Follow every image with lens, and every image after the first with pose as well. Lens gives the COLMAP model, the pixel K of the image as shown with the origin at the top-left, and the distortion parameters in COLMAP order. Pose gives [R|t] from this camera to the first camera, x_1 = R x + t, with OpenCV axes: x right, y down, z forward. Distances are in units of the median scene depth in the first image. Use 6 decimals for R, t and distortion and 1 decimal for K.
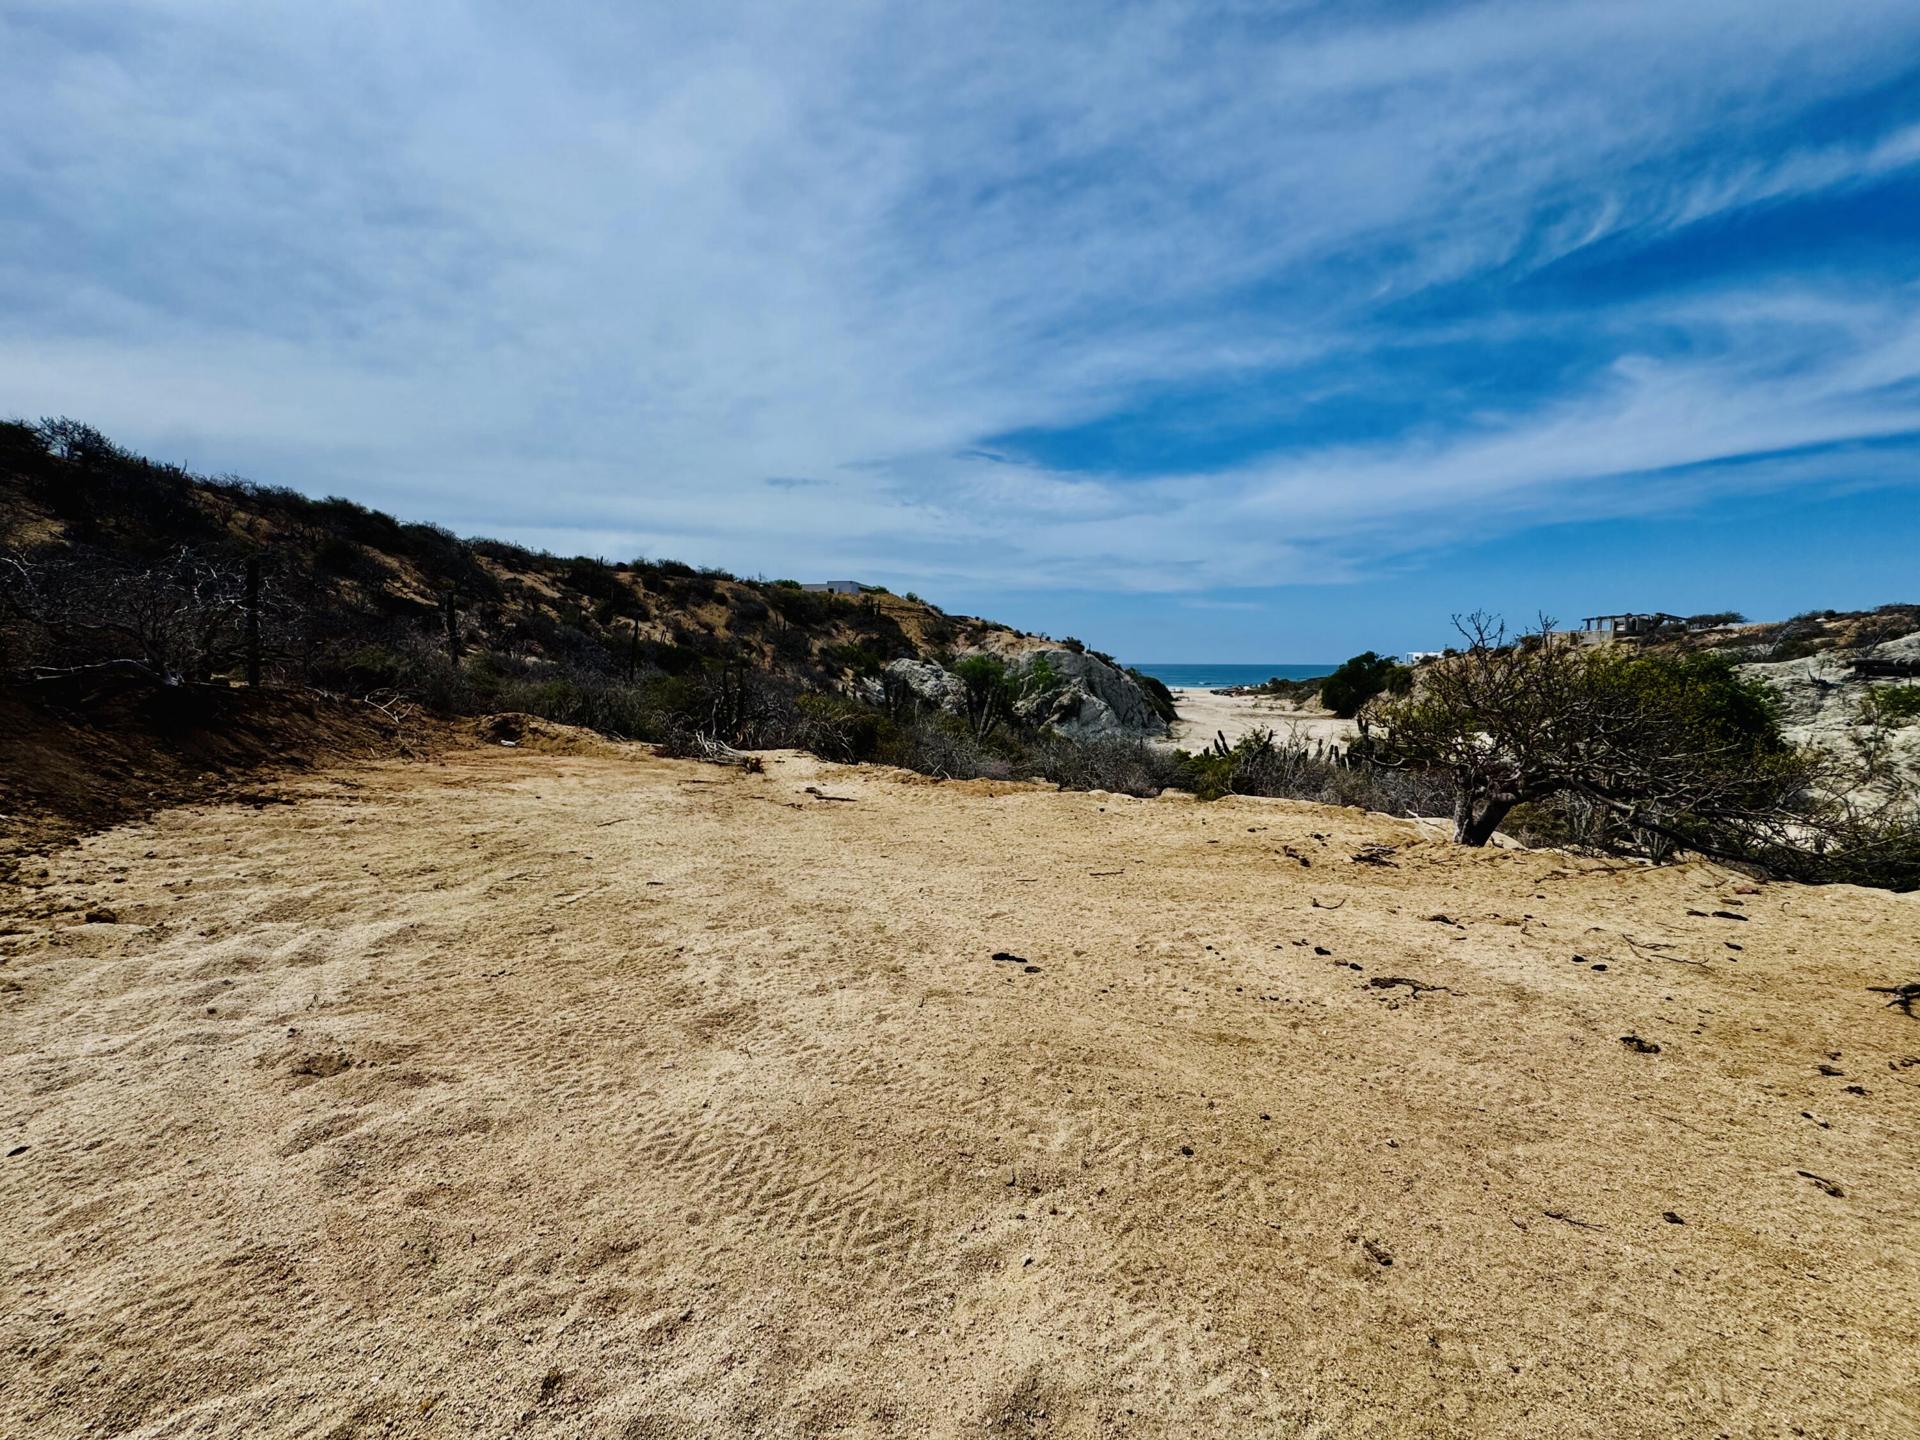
lens RADIAL K [[770.4, 0, 952.8], [0, 770.4, 715.1], [0, 0, 1]] dist [-0.001665, 0.000240]
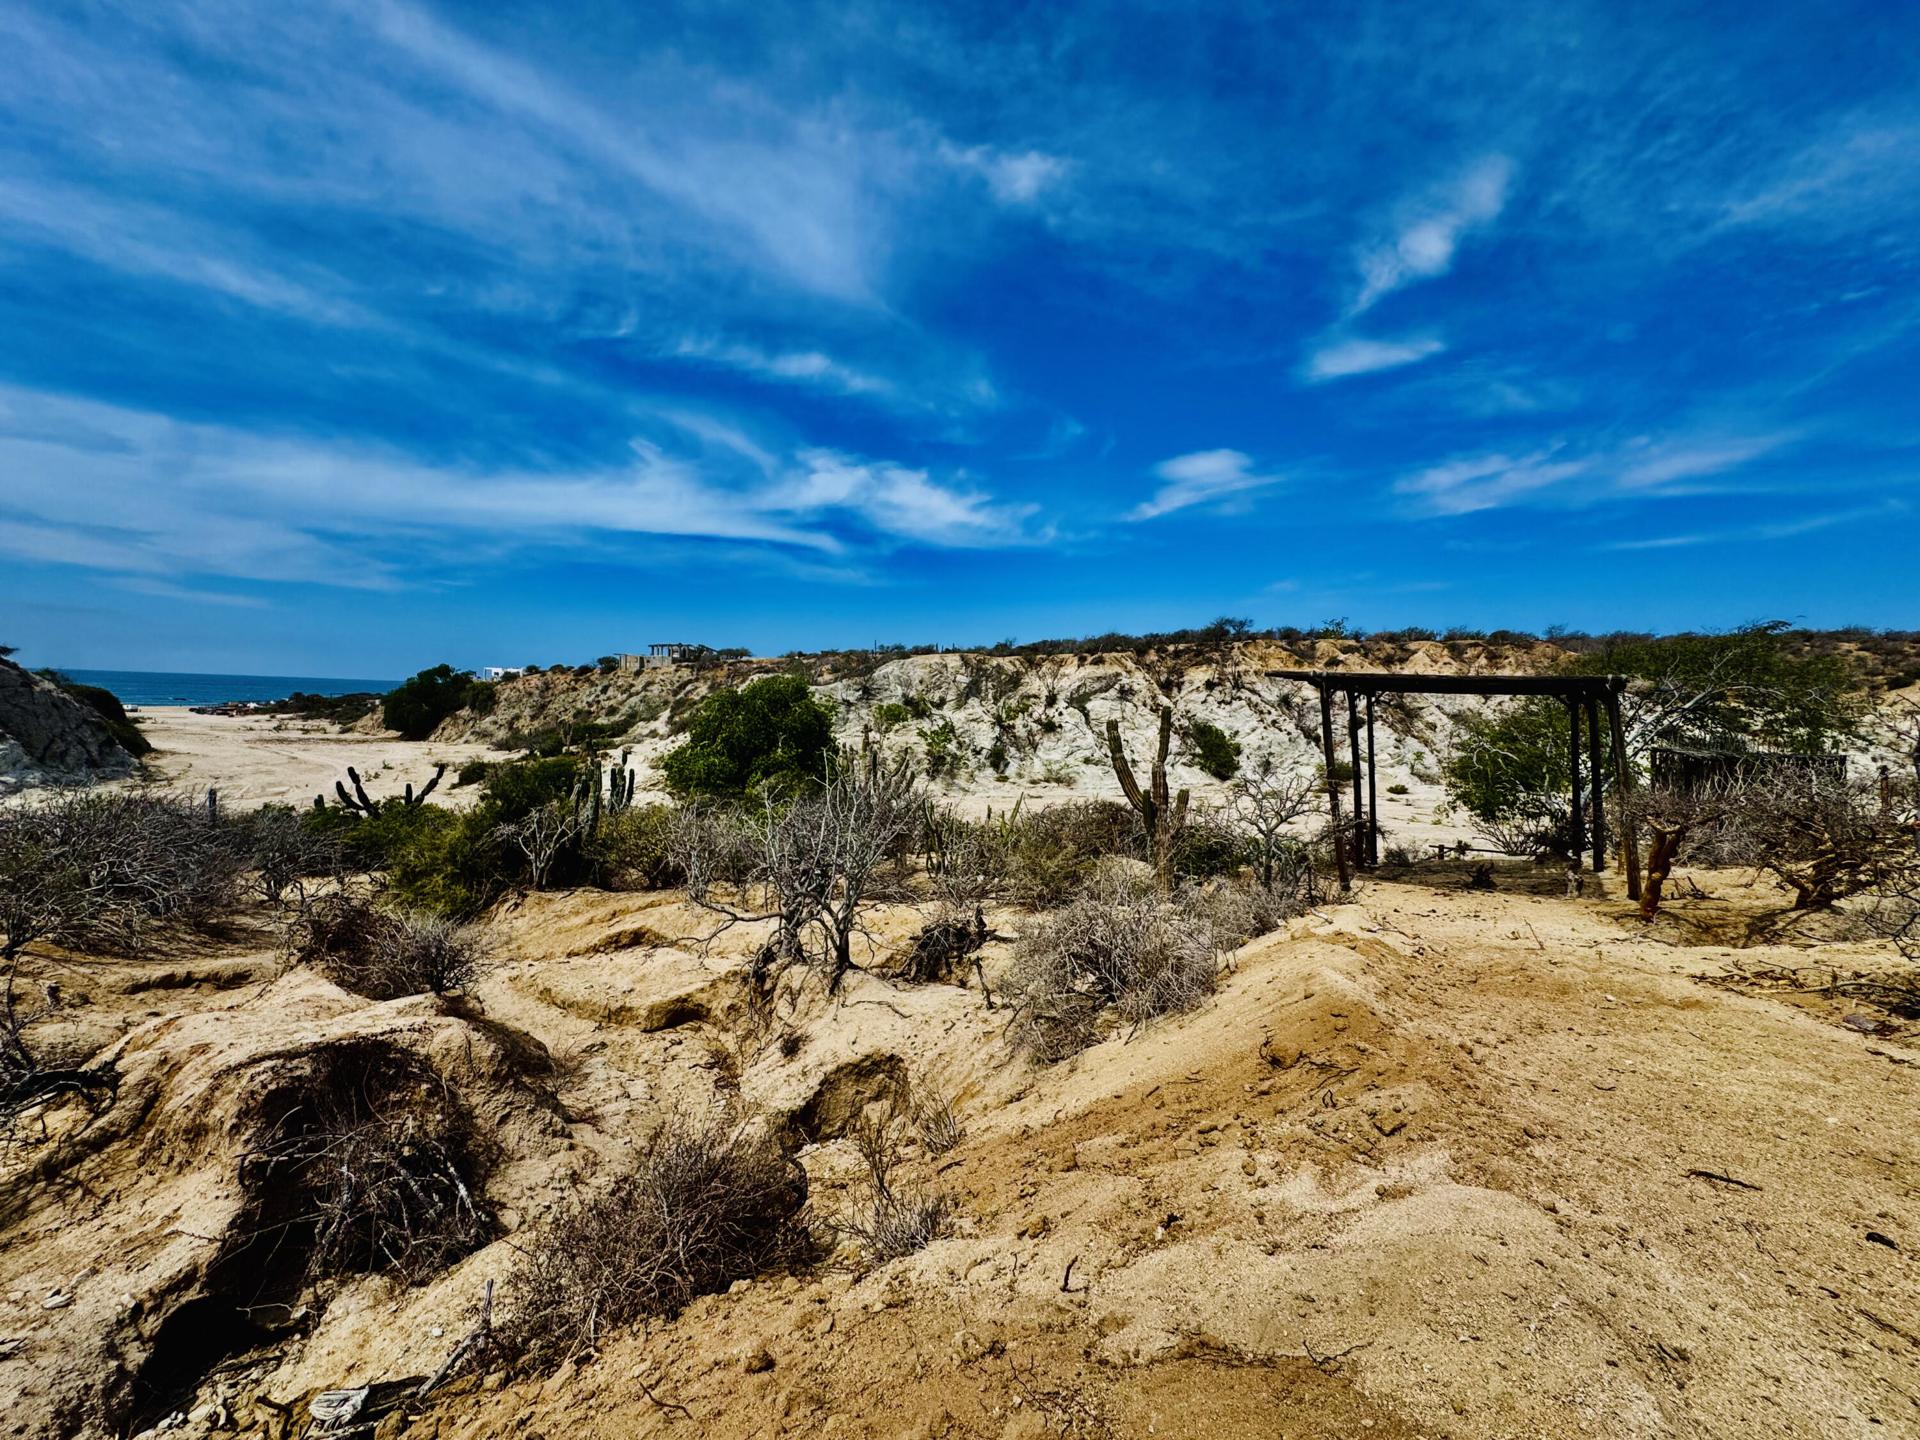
lens RADIAL K [[770.4, 0, 960.9], [0, 770.4, 711.4], [0, 0, 1]] dist [-0.001665, 0.000240]
pose [[0.441741, -0.000606, 0.897142, 0.005657], [0.026867, 0.999560, -0.012554, -0.001557], [-0.896740, 0.029649, 0.441563, 0.125414]]
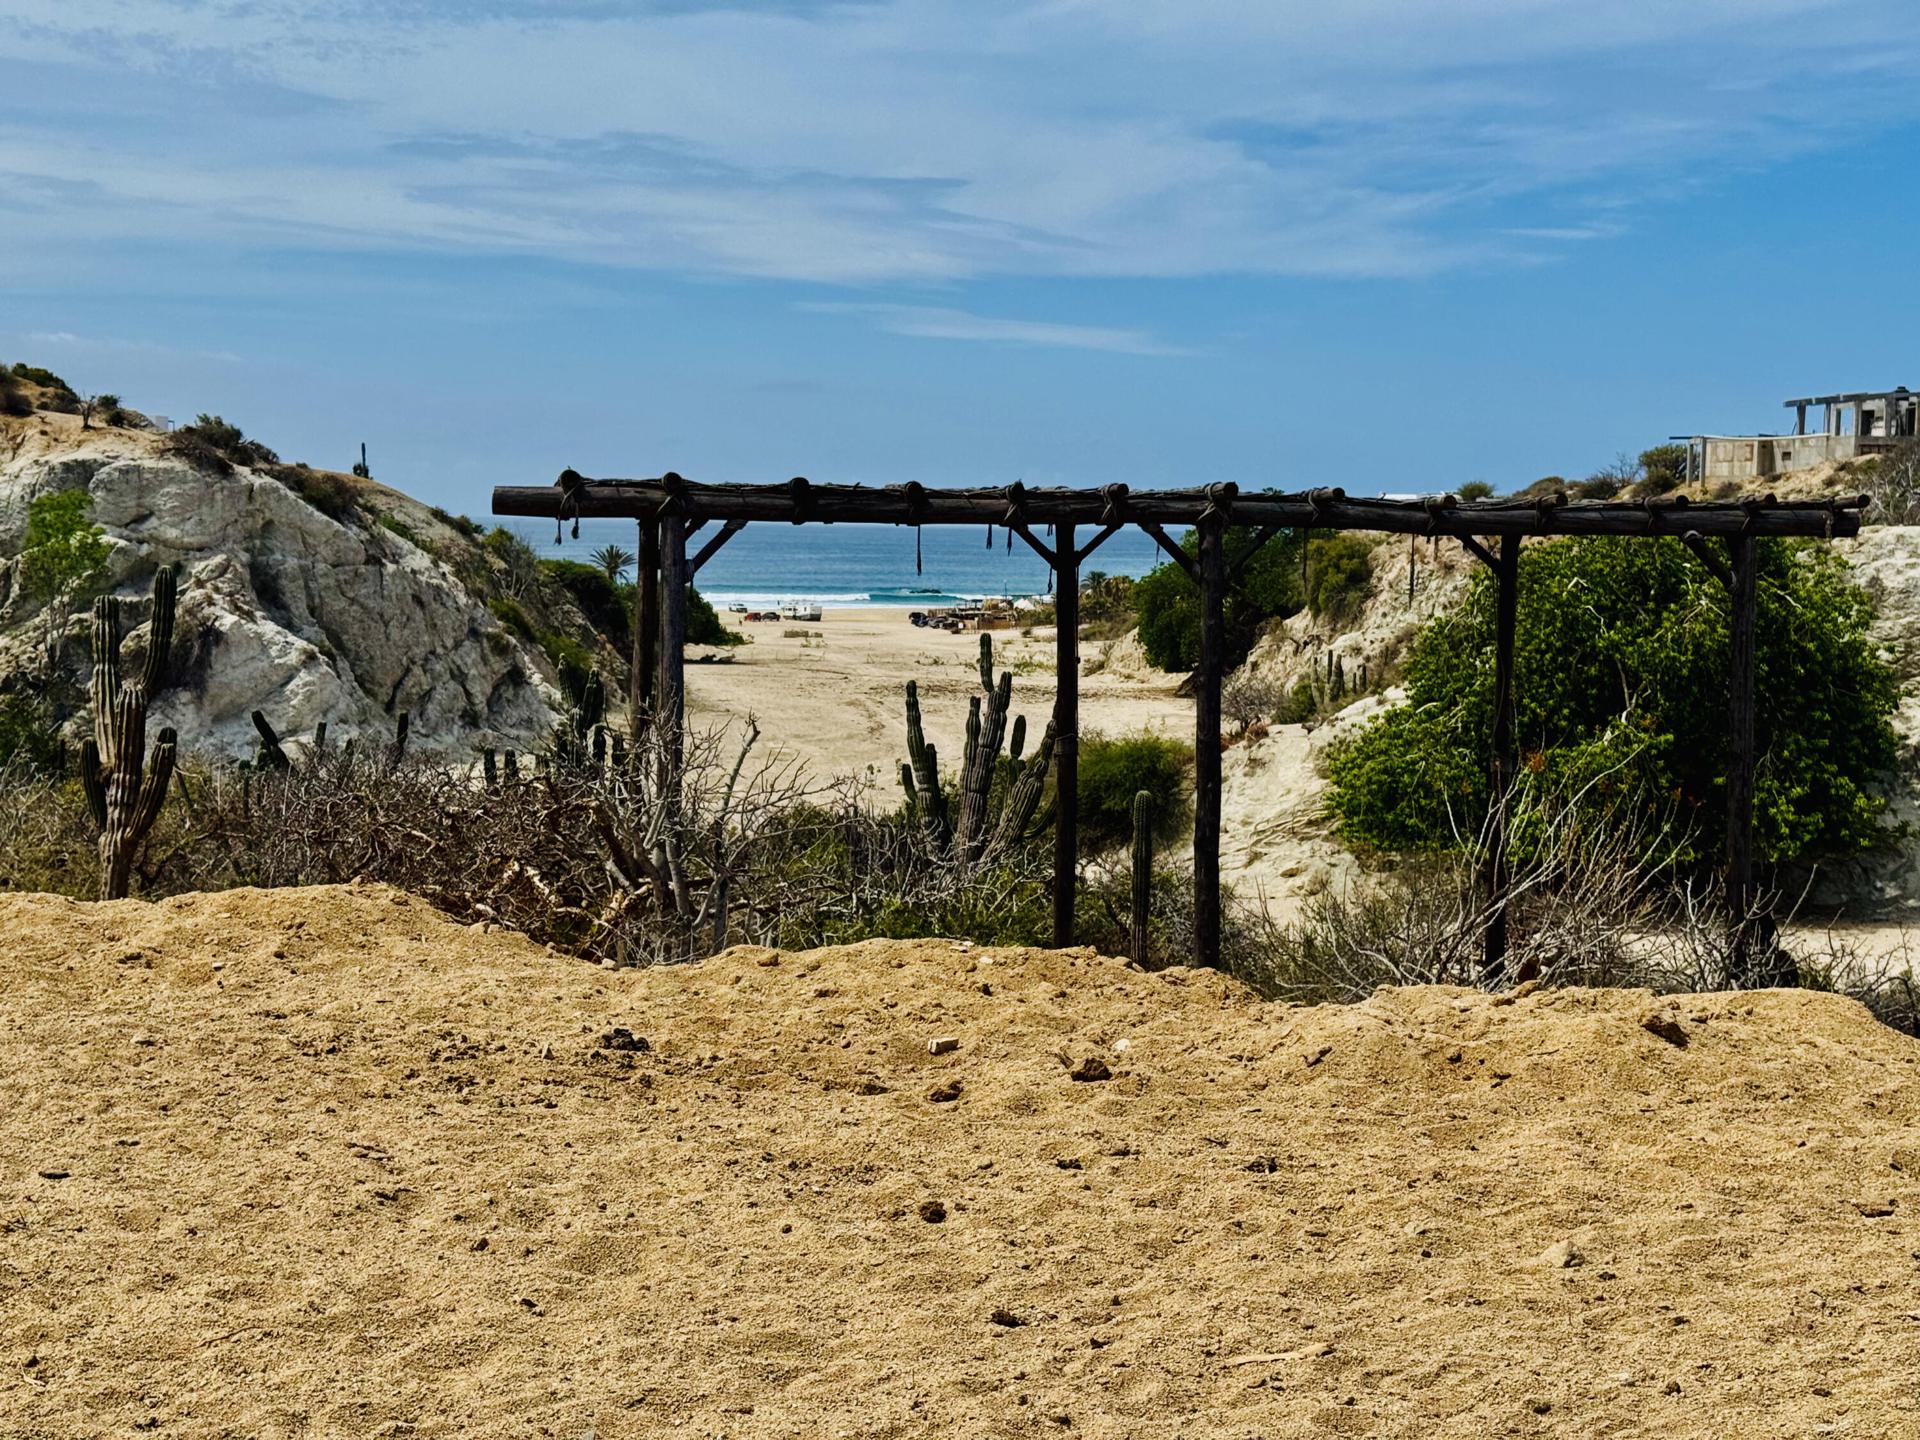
lens RADIAL K [[2698.2, 0, 955.6], [0, 2698.2, 722.3], [0, 0, 1]] dist [0.127679, 0.000000]
pose [[0.953281, -0.008848, 0.301957, 0.124600], [0.006327, 0.999937, 0.009325, 0.006959], [-0.302020, -0.006979, 0.953276, -0.075129]]
